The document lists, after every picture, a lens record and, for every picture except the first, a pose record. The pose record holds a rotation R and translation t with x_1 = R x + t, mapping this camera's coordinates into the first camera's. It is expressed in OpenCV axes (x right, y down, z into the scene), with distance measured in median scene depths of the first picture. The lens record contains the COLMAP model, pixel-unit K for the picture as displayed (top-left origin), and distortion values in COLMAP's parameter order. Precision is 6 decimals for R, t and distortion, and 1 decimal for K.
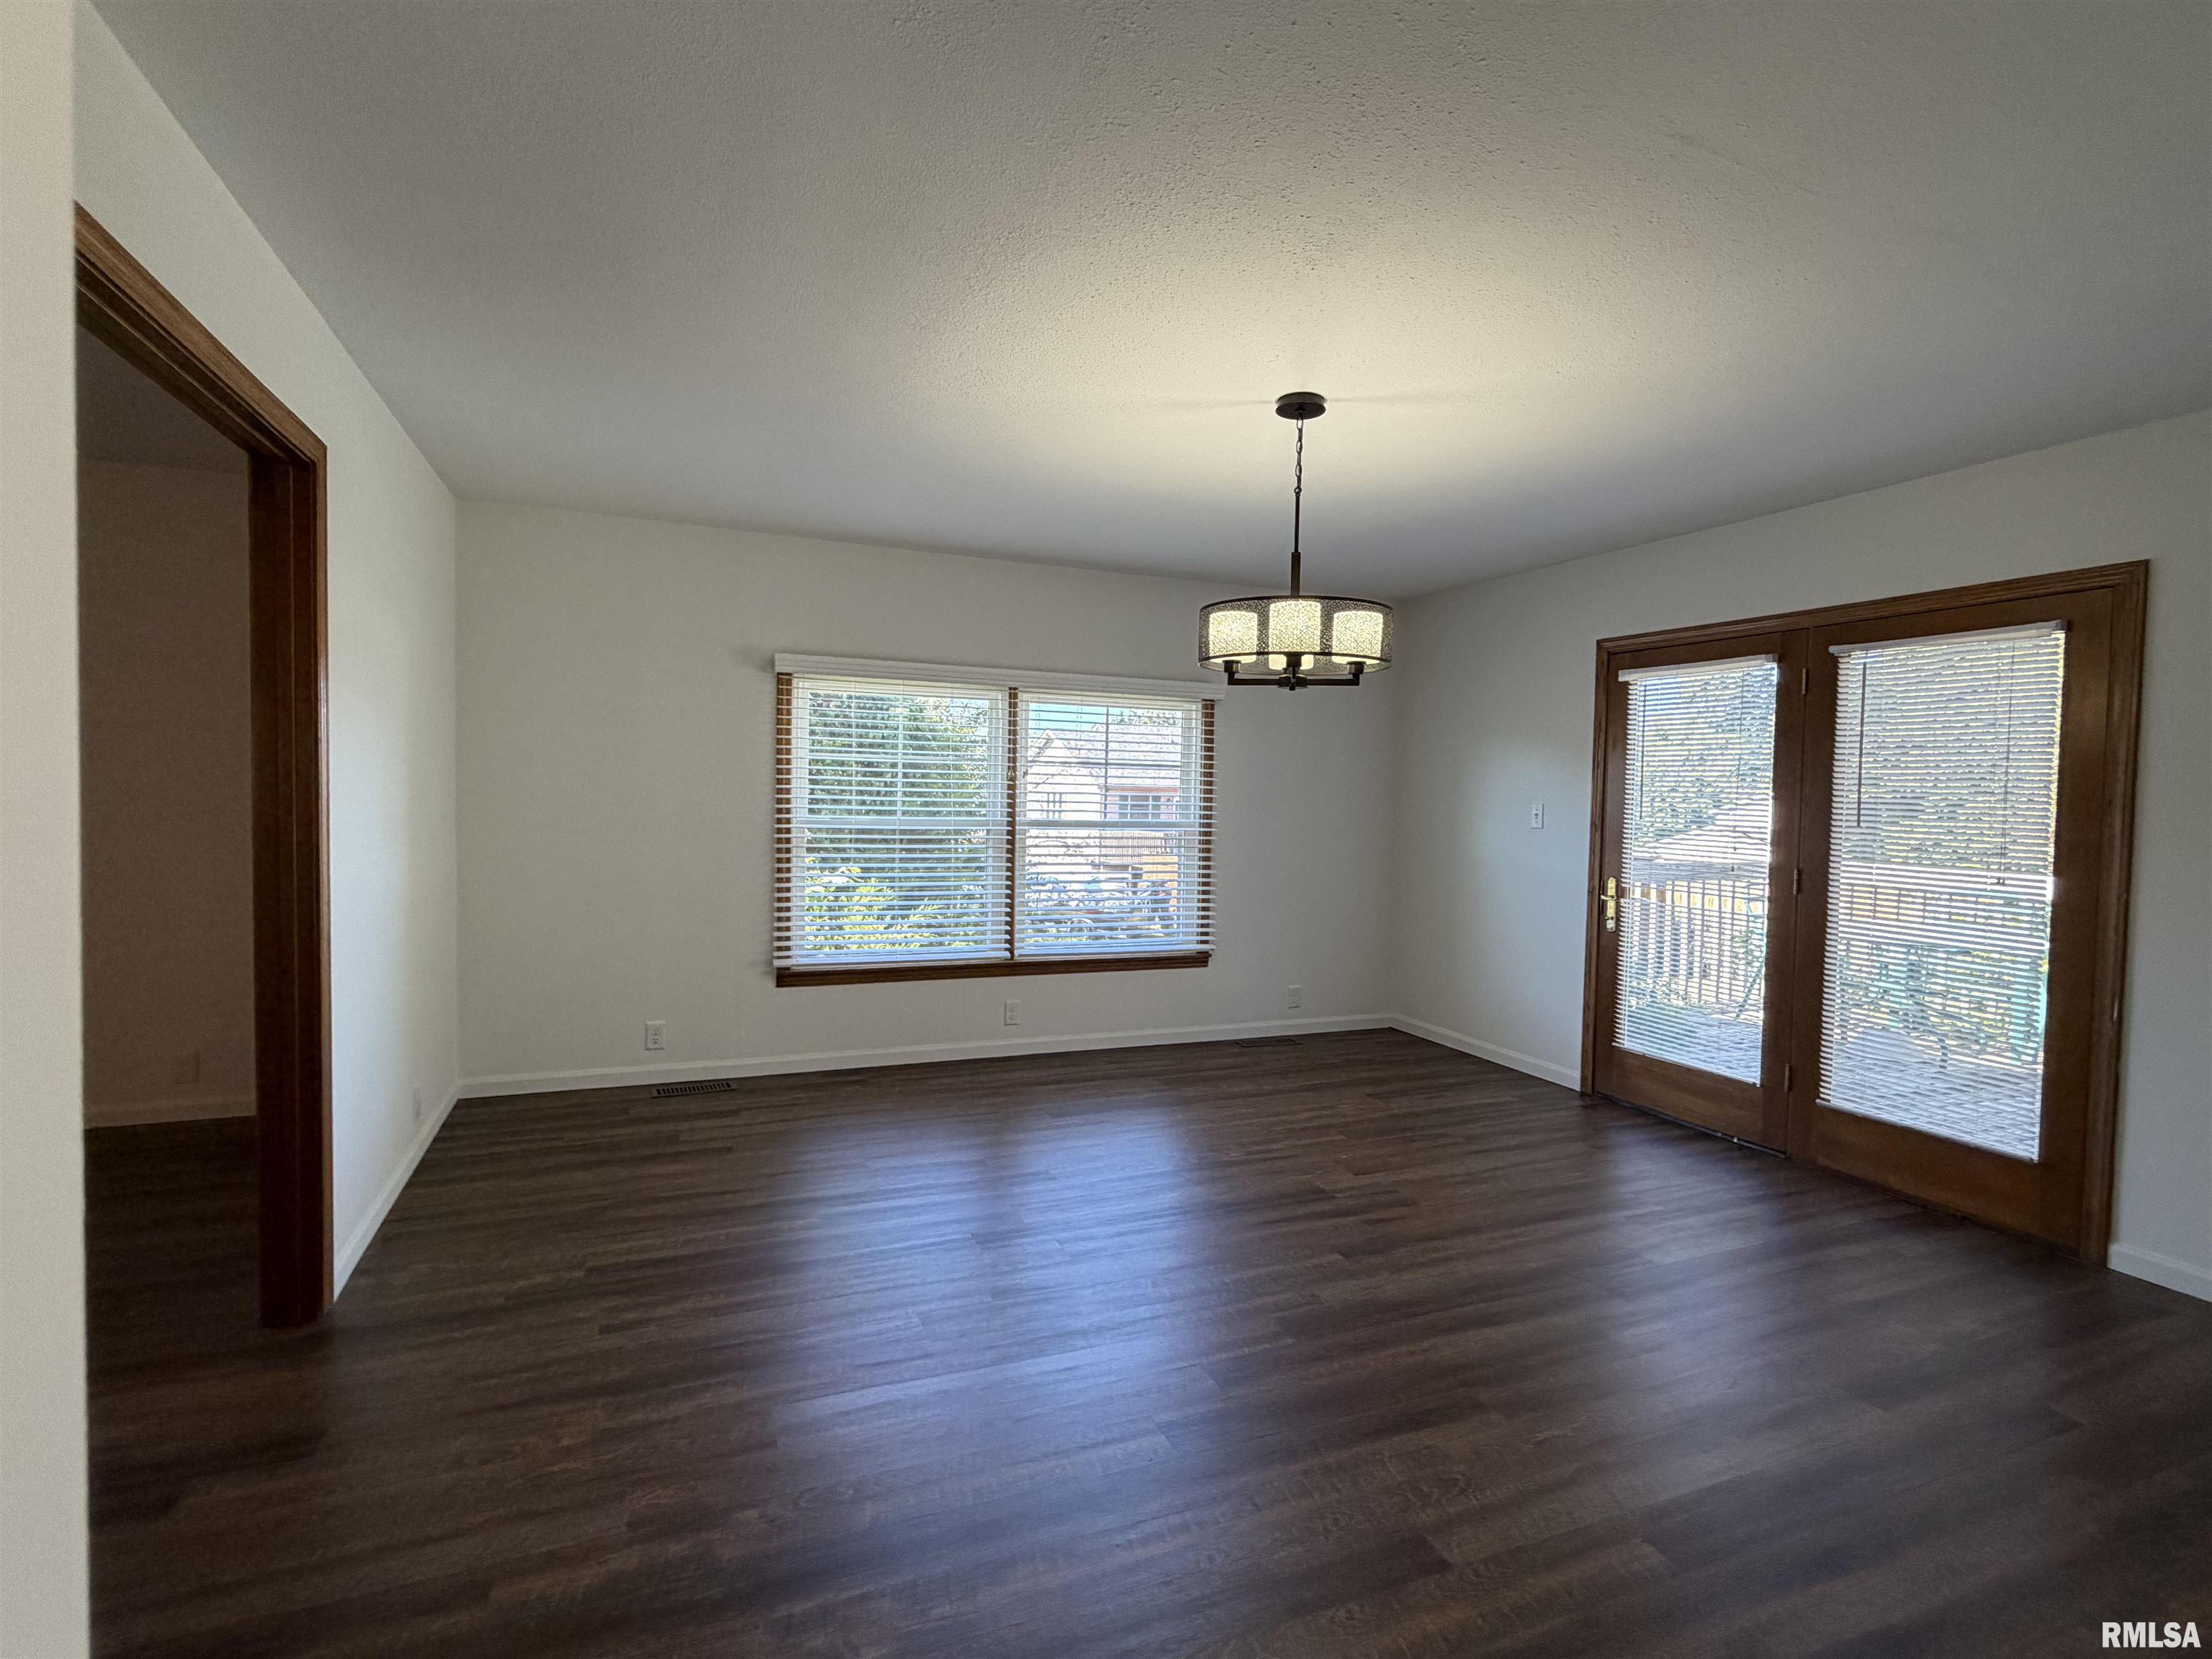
lens RADIAL K [[1036.9, 0, 1106.0], [0, 1036.9, 829.5], [0, 0, 1]] dist [0.004243, 0.000590]
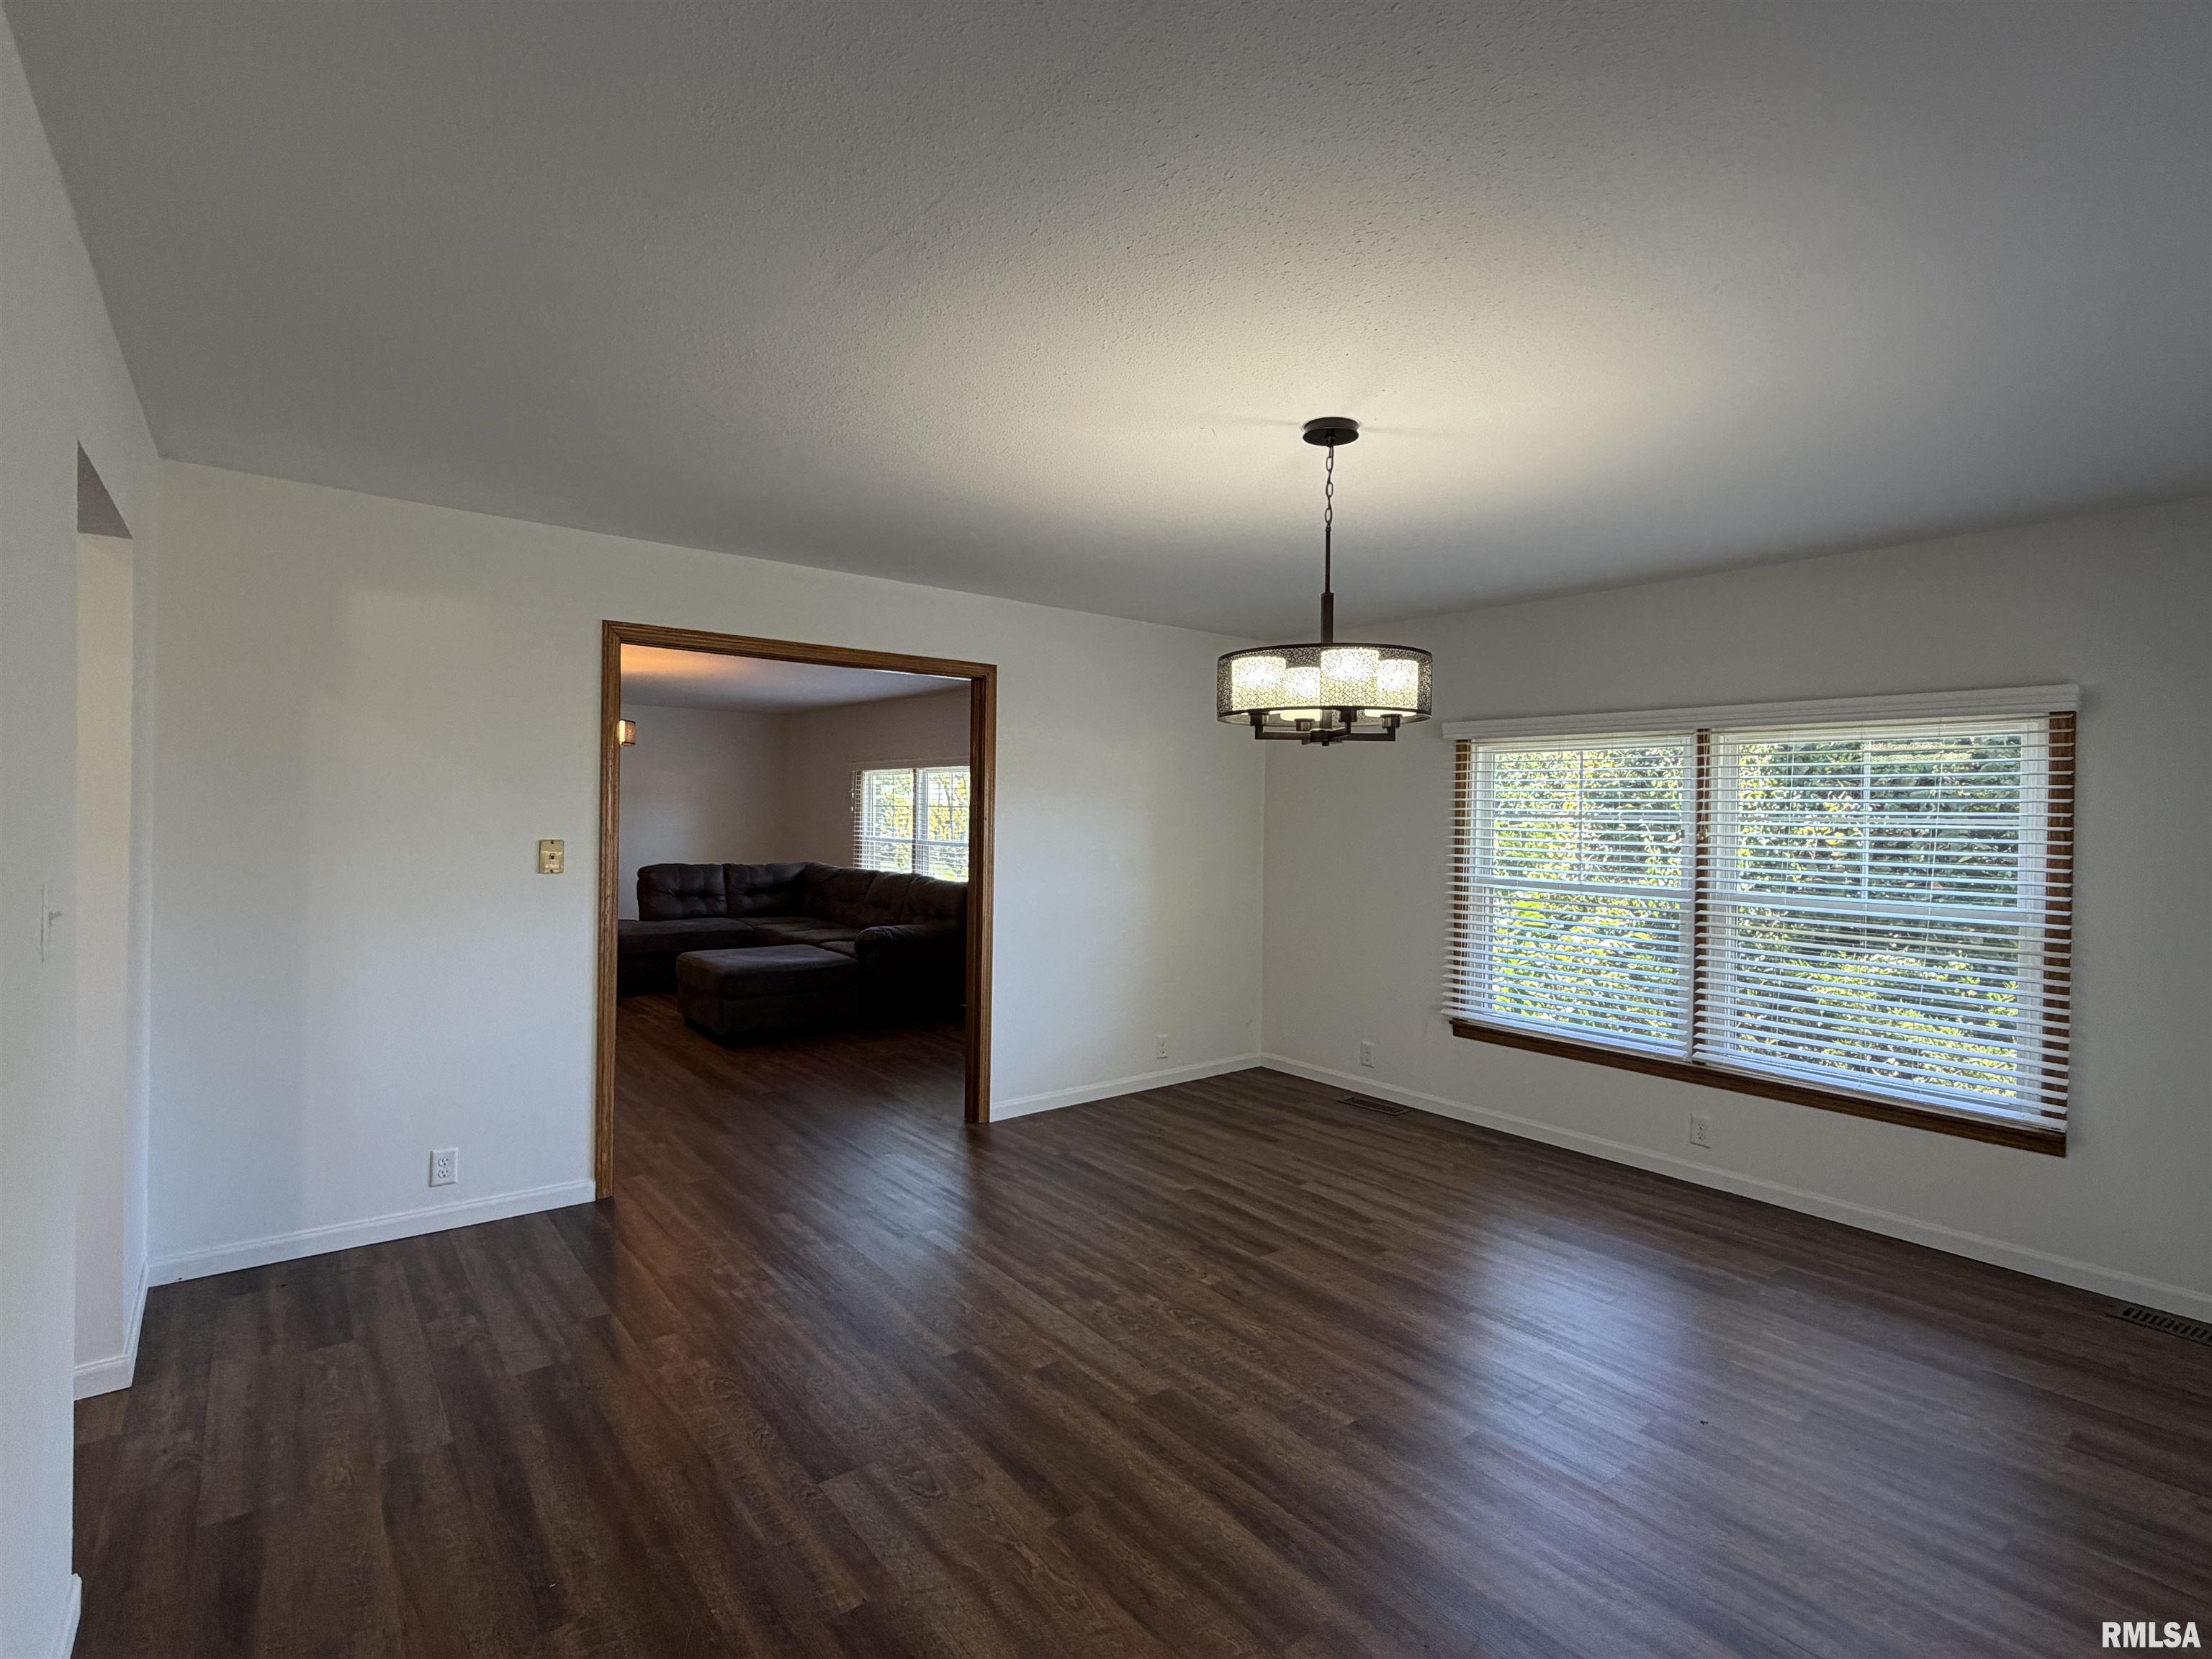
lens RADIAL K [[1036.9, 0, 1106.0], [0, 1036.9, 829.5], [0, 0, 1]] dist [0.004243, 0.000590]
pose [[0.297218, -0.002649, -0.954806, 0.678722], [-0.047147, 0.998736, -0.017447, -0.026300], [0.953645, 0.050202, 0.296717, 0.385802]]
